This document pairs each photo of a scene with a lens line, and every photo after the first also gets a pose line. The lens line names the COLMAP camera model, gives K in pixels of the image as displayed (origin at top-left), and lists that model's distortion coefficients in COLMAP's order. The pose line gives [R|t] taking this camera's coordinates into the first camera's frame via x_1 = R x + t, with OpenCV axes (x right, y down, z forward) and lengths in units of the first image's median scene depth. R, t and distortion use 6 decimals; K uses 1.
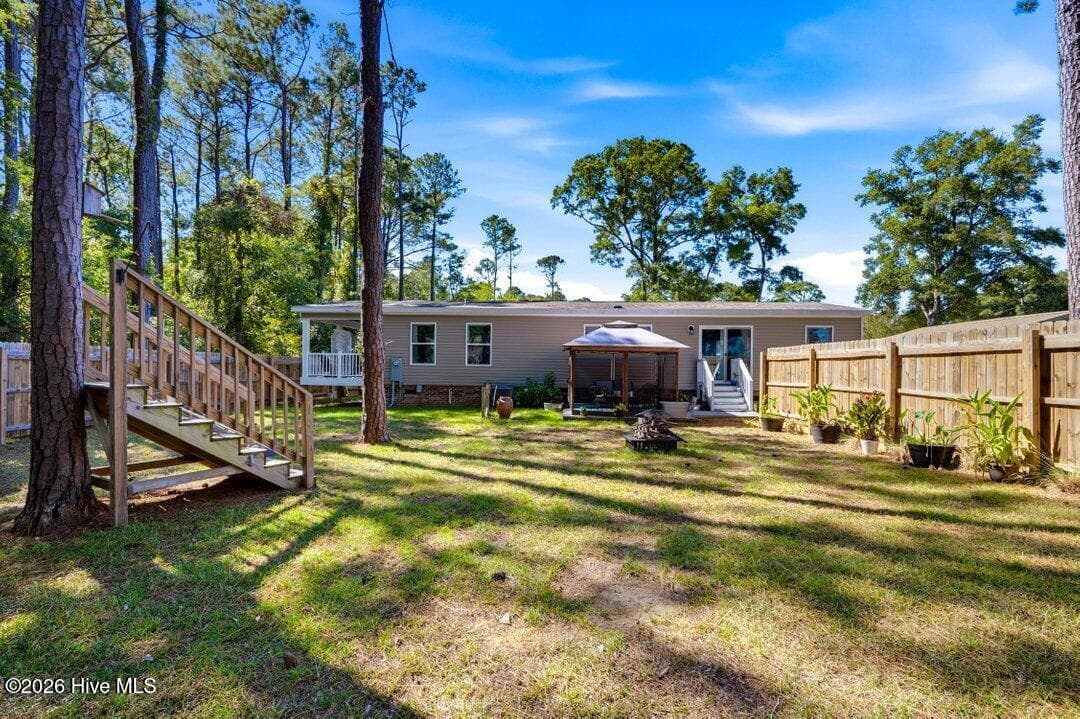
lens RADIAL K [[479.2, 0, 543.7], [0, 479.2, 369.6], [0, 0, 1]] dist [-0.002917, -0.000579]
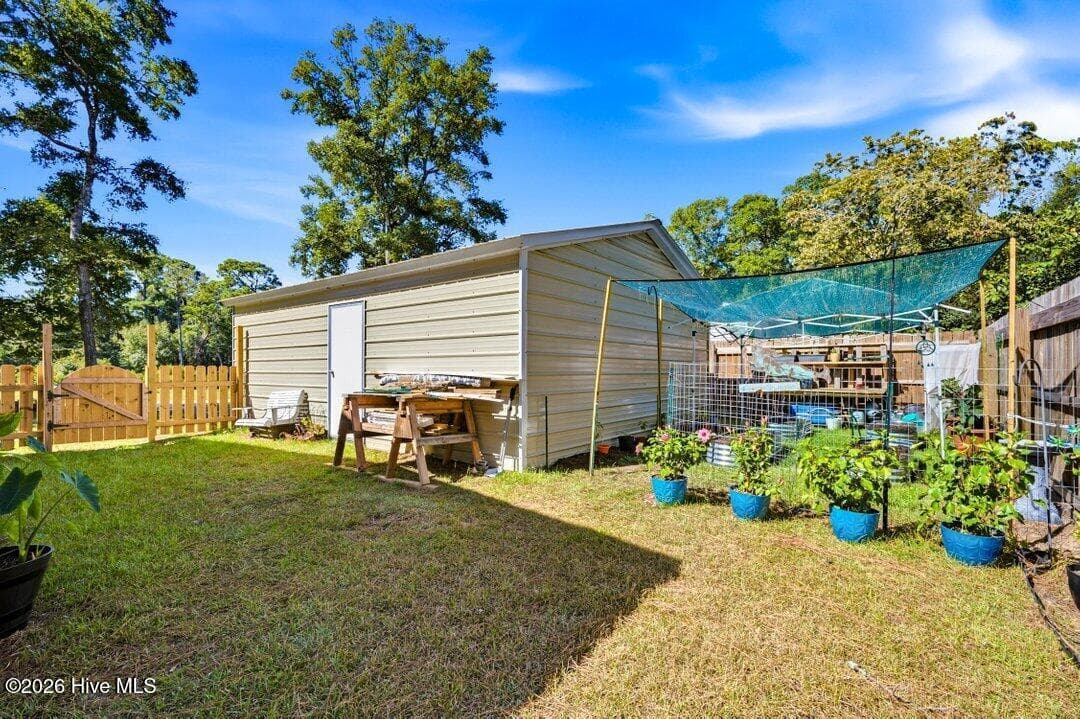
lens RADIAL K [[479.2, 0, 534.8], [0, 479.2, 365.3], [0, 0, 1]] dist [-0.002917, -0.000579]
pose [[0.547392, -0.009357, 0.836824, 0.459344], [0.014093, 0.999899, 0.001962, 0.006243], [-0.836758, 0.010719, 0.547468, 0.576792]]
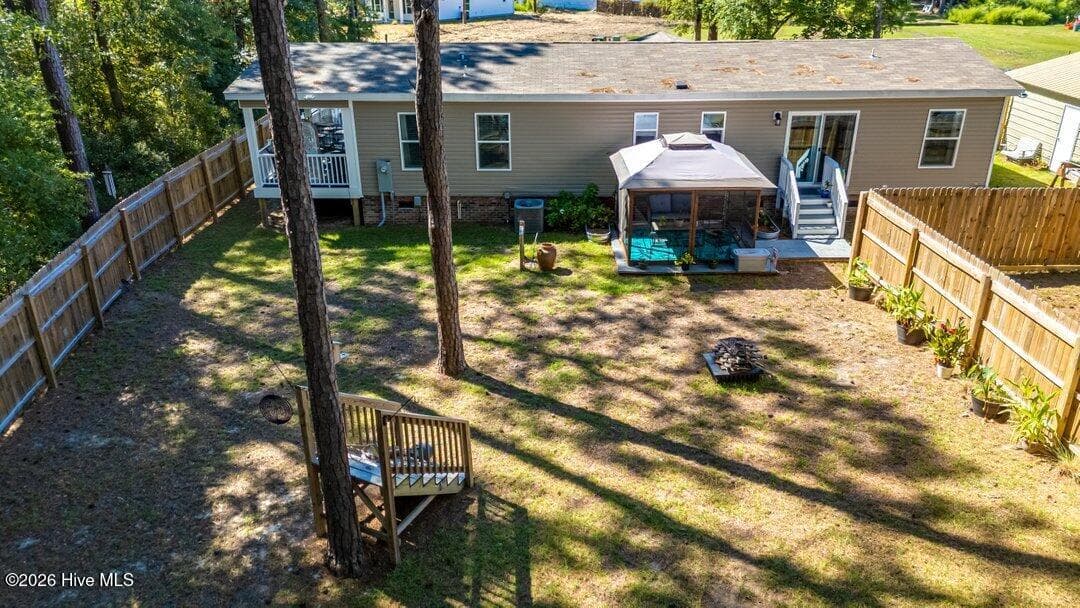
lens RADIAL K [[788.3, 0, 534.0], [0, 788.3, 282.8], [0, 0, 1]] dist [0.053327, -0.043605]
pose [[0.998908, -0.034742, 0.031241, -0.087188], [0.019725, 0.919713, 0.392096, -0.246396], [-0.042355, -0.391052, 0.919394, -0.163319]]
